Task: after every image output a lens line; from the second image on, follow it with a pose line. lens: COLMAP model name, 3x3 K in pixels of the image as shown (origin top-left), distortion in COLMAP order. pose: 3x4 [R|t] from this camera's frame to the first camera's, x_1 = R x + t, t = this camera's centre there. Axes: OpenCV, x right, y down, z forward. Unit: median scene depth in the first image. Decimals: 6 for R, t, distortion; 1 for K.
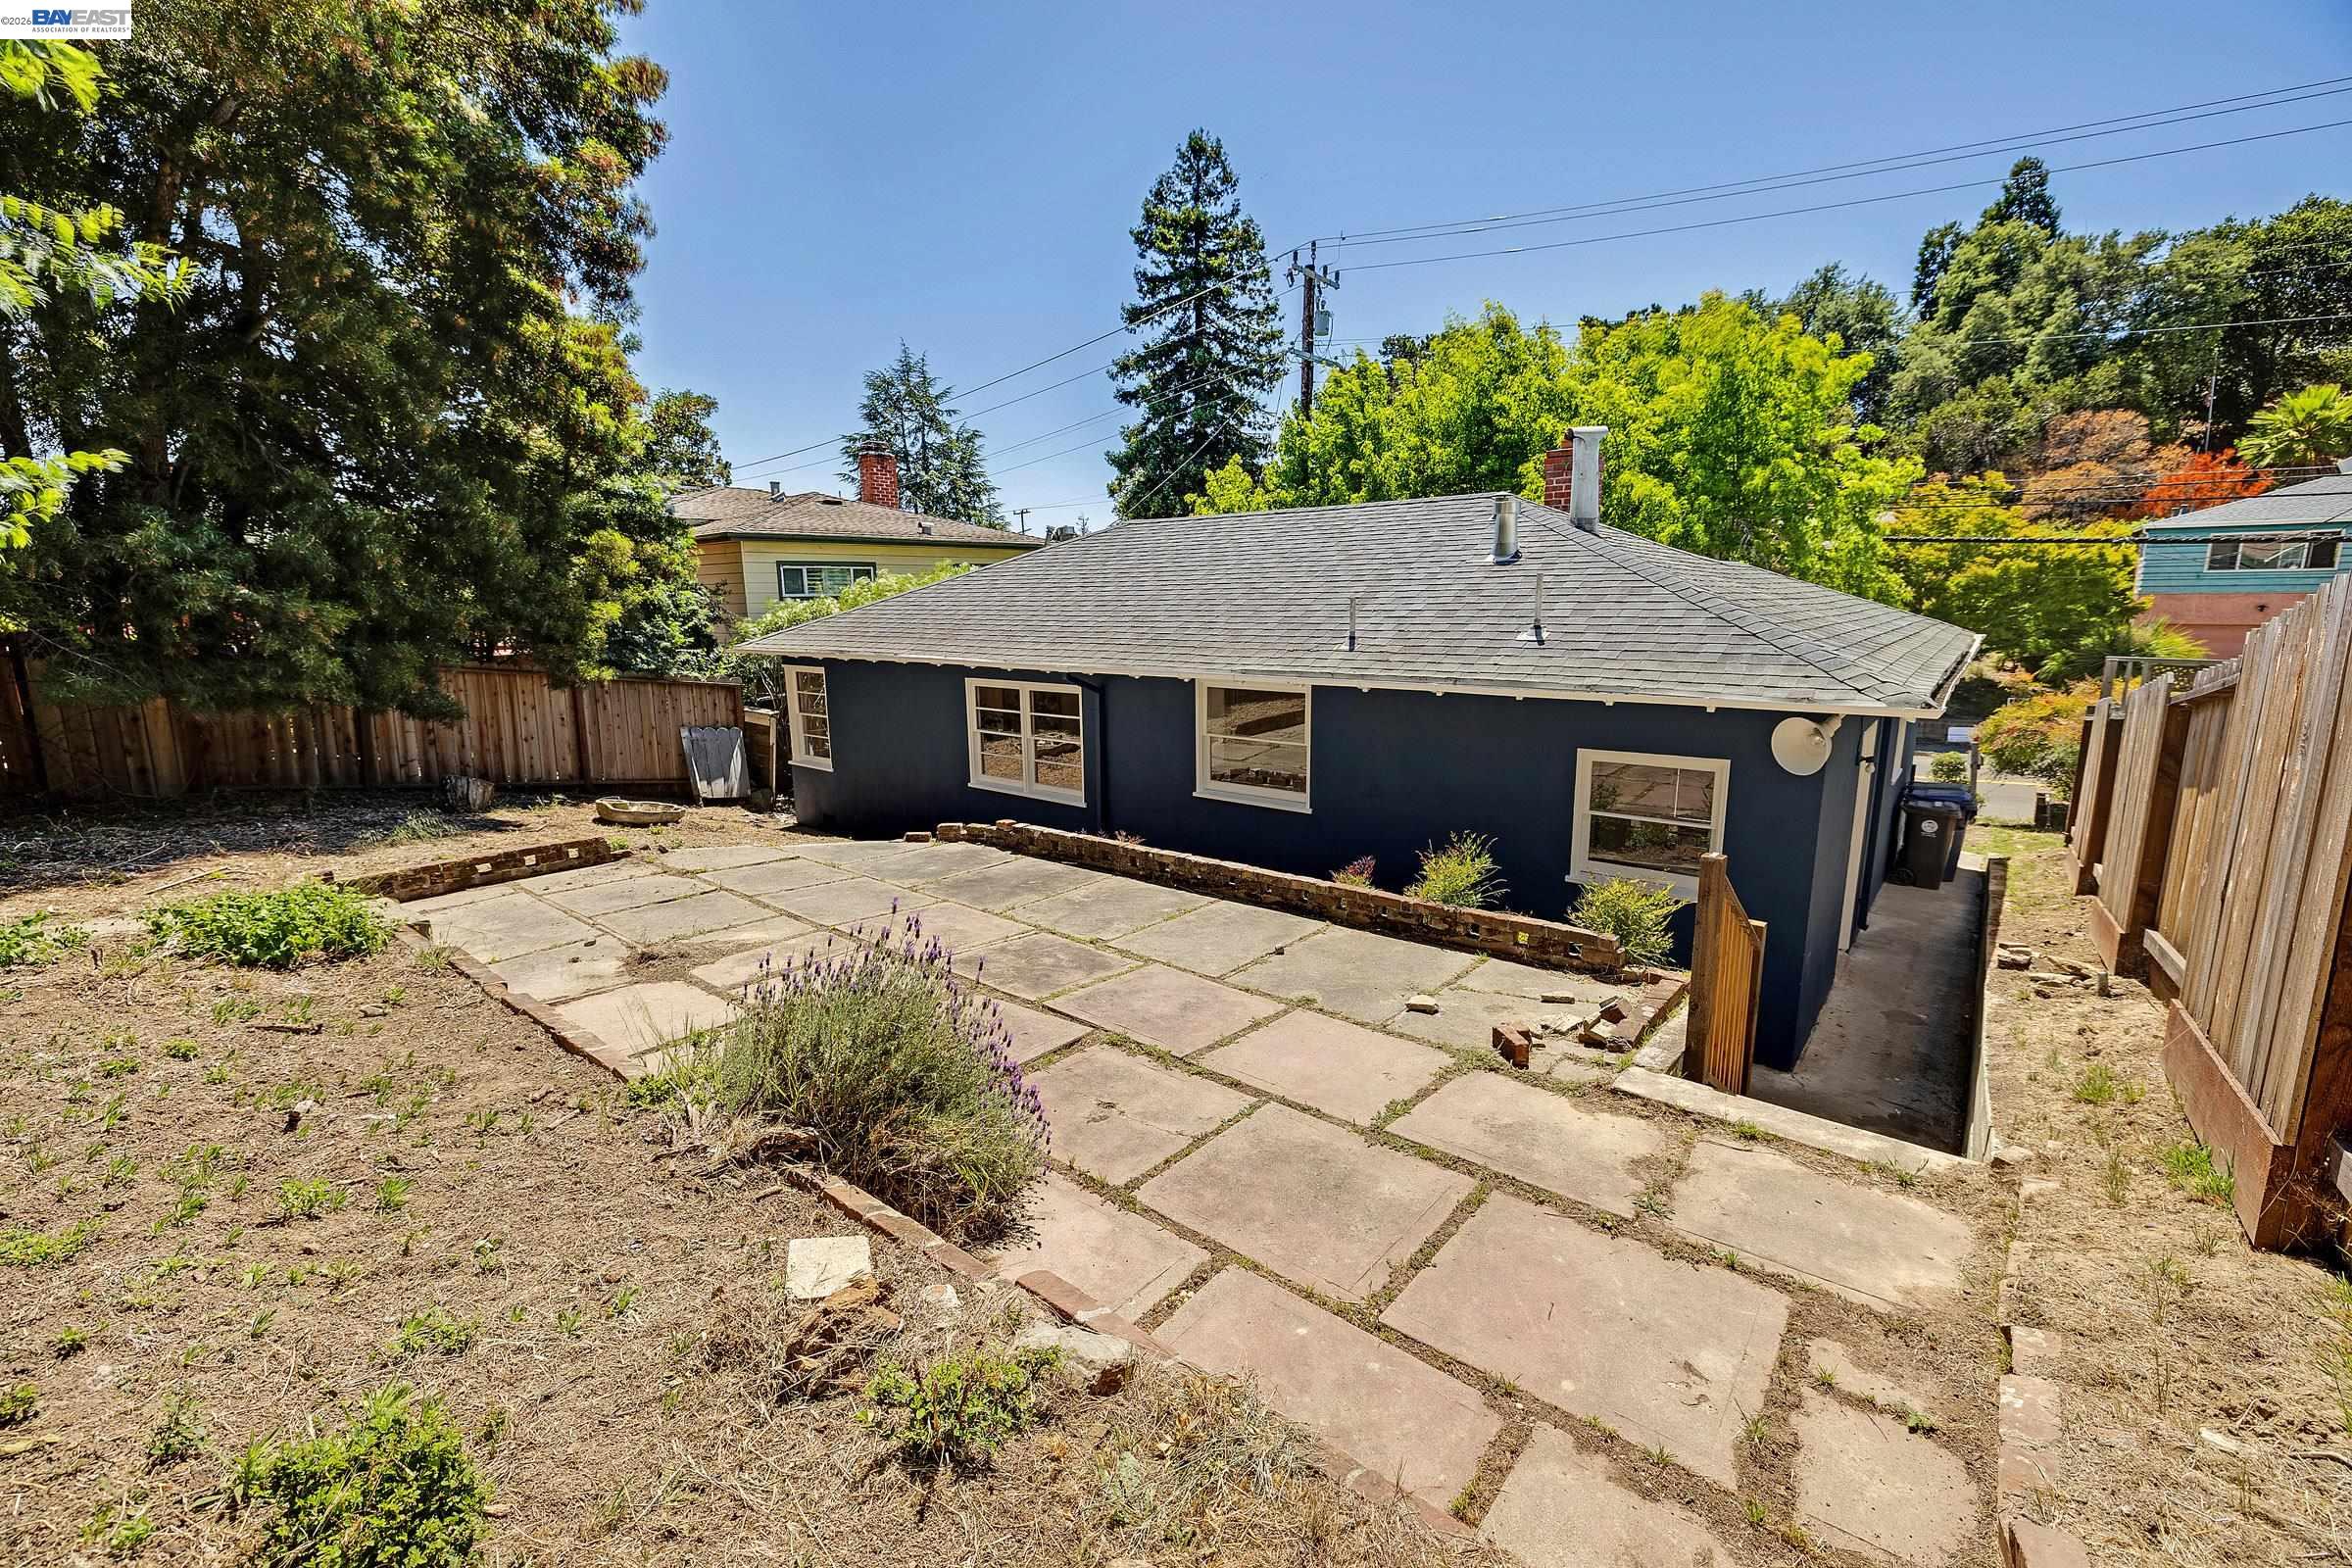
lens RADIAL K [[980.7, 0, 1172.7], [0, 980.7, 787.2], [0, 0, 1]] dist [0.001561, 0.000817]
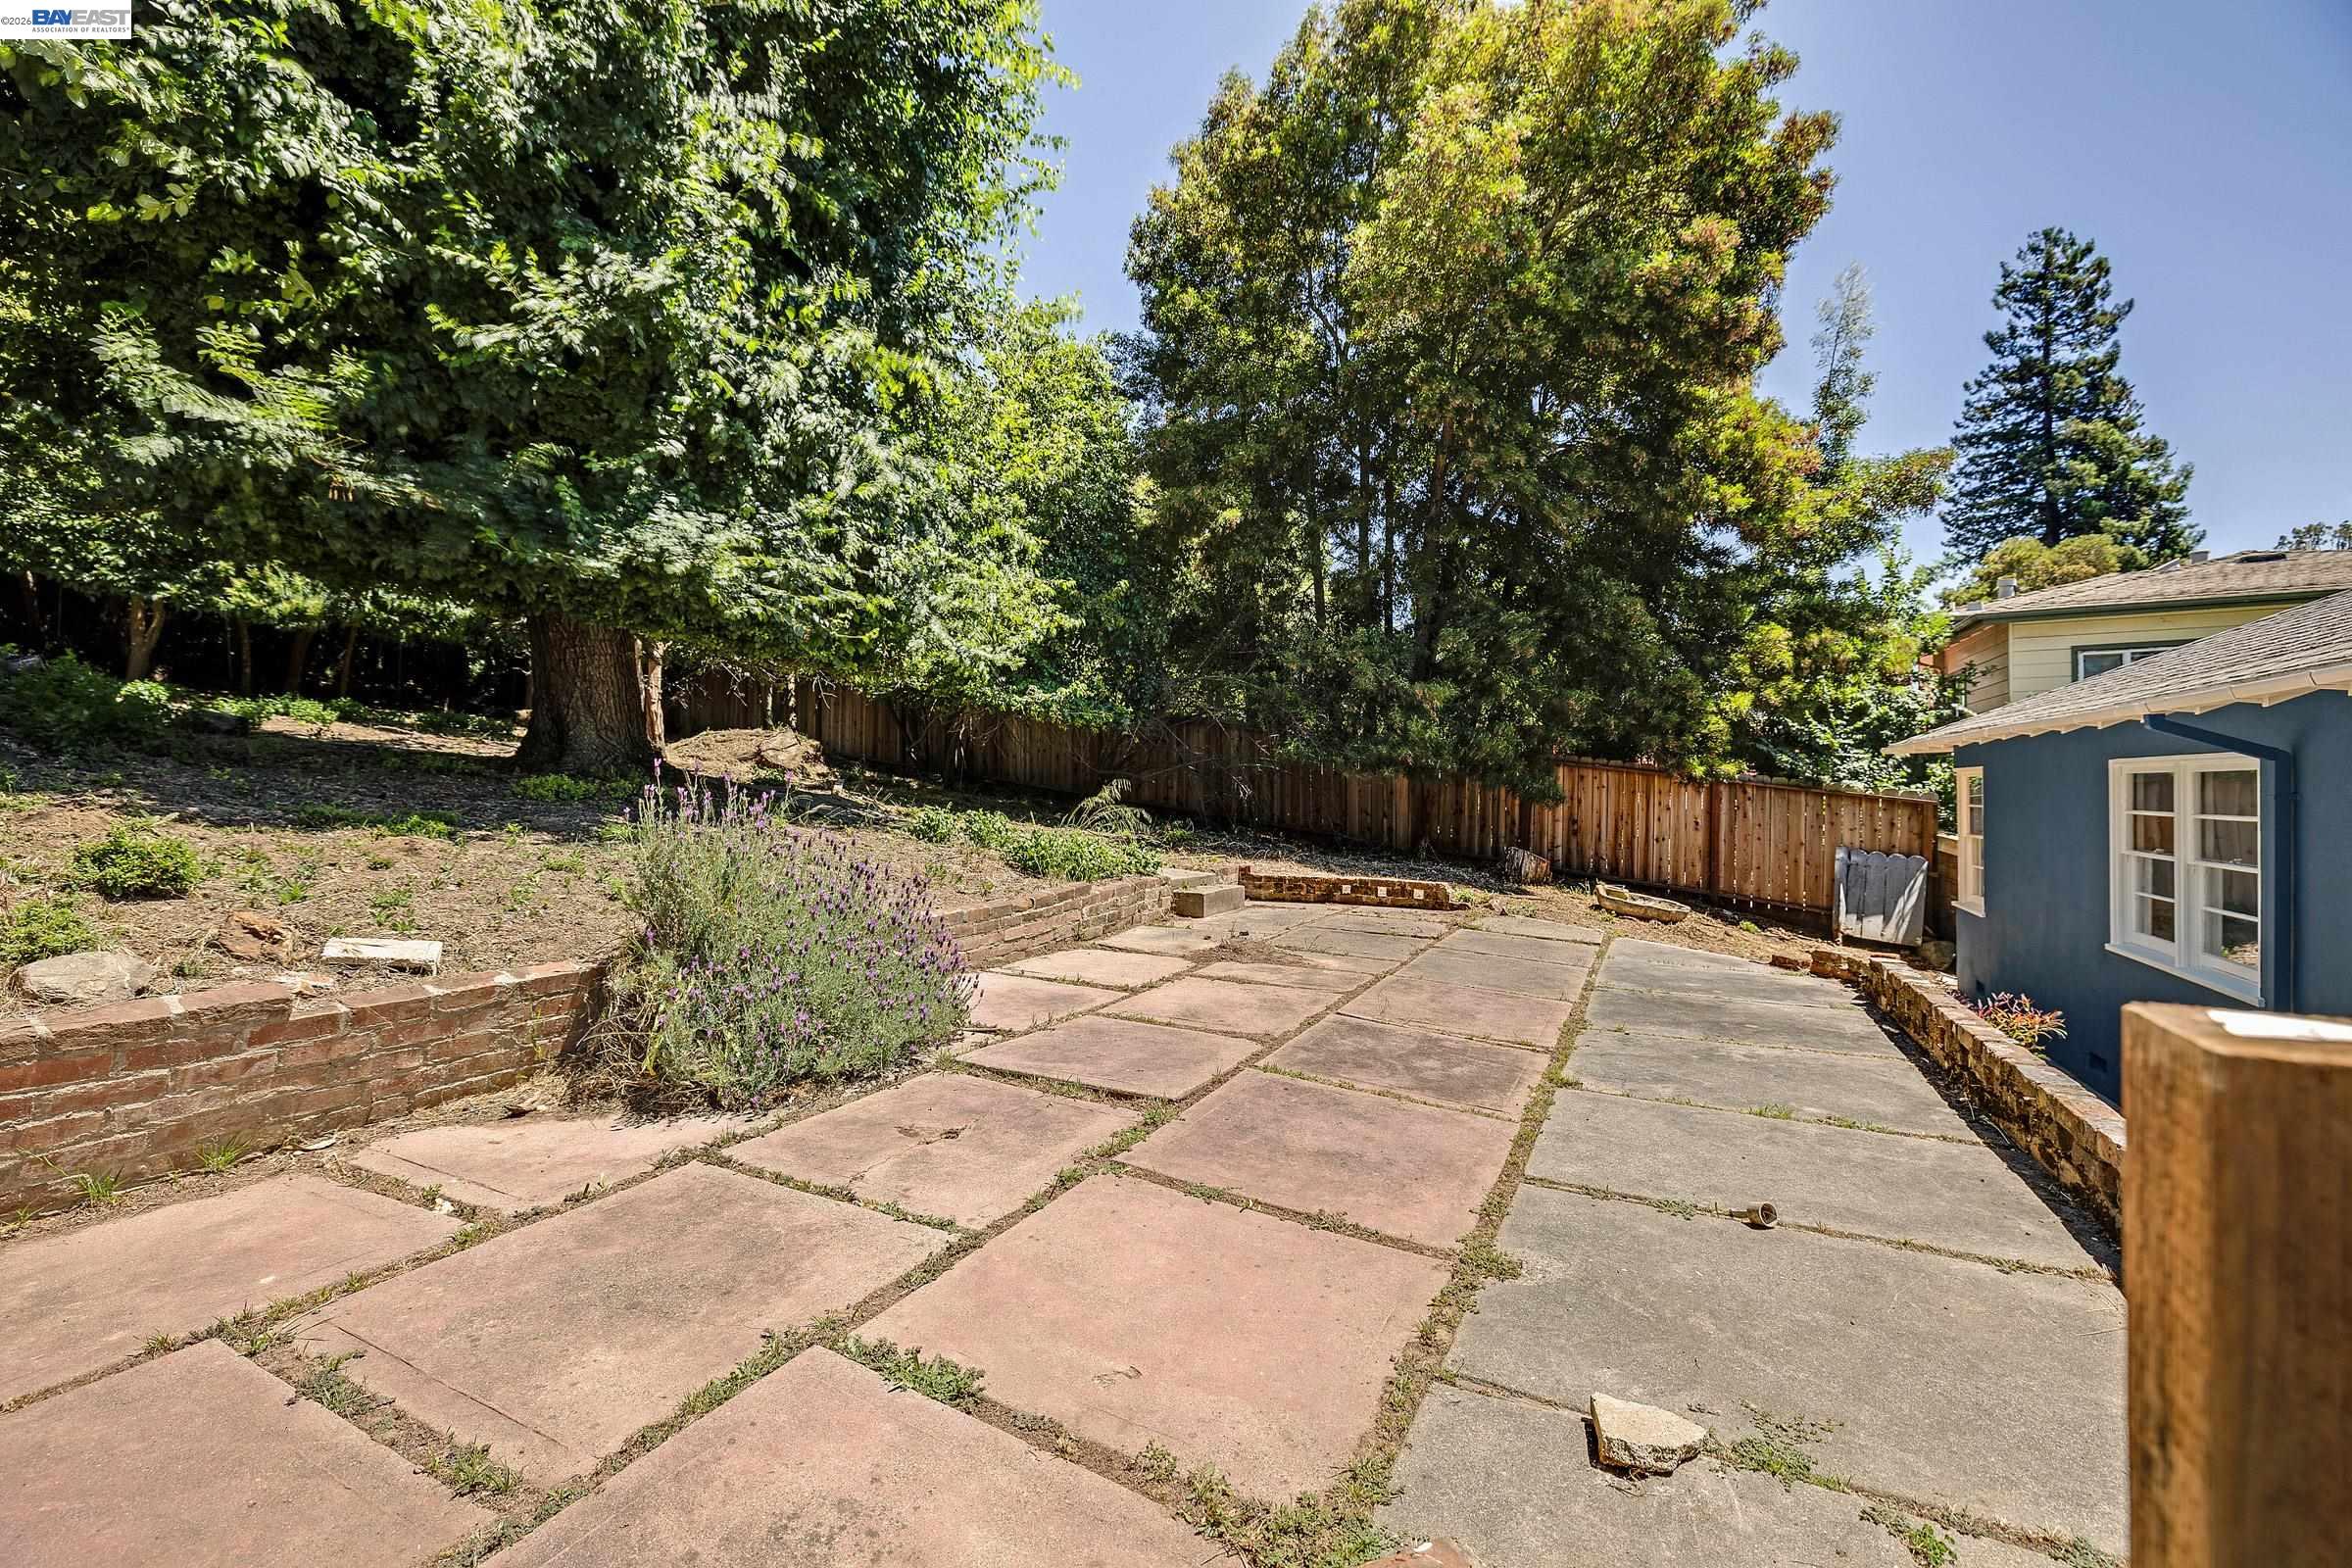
lens RADIAL K [[980.7, 0, 1167.4], [0, 980.7, 770.4], [0, 0, 1]] dist [0.001561, 0.000817]
pose [[0.219945, -0.007351, -0.975485, 0.321156], [-0.184538, 0.981603, -0.049005, 0.035967], [0.957899, 0.190793, 0.214542, 0.463037]]
